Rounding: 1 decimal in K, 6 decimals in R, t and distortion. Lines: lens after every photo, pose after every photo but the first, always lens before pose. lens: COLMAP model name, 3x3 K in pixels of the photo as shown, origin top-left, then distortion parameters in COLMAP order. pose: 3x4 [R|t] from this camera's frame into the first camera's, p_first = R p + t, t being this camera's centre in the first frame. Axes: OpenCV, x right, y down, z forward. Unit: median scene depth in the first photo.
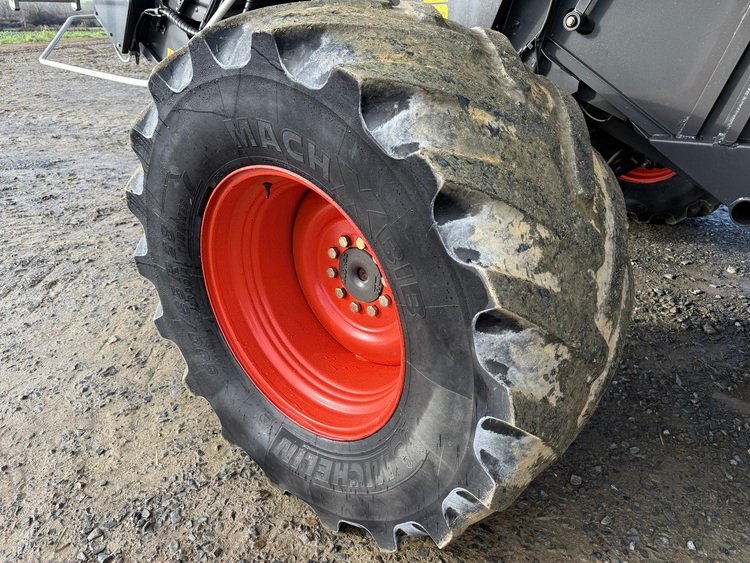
lens RADIAL K [[523.0, 0, 375.0], [0, 523.0, 281.5], [0, 0, 1]] dist [0.110267, -0.112267]
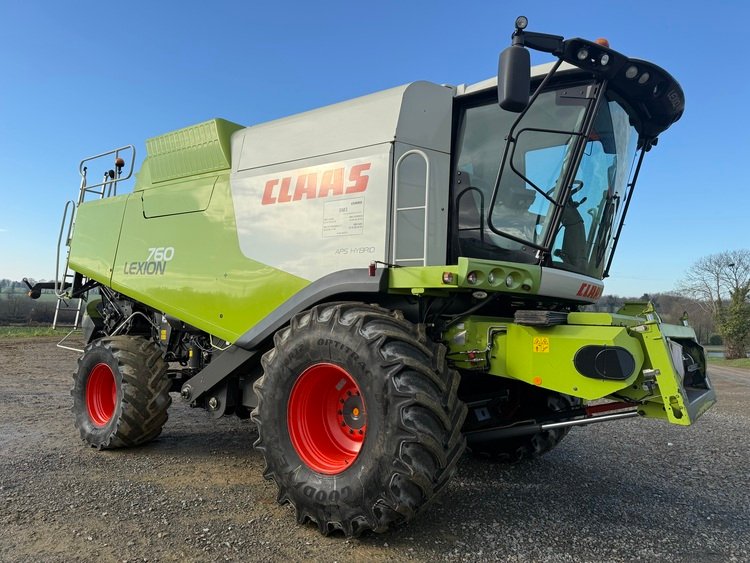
lens RADIAL K [[523.0, 0, 375.0], [0, 523.0, 281.5], [0, 0, 1]] dist [0.110267, -0.112267]
pose [[0.998574, 0.035689, 0.039698, 1.544227], [-0.010351, 0.859001, -0.511870, 1.211603], [-0.052369, 0.510729, 0.858145, -2.814269]]
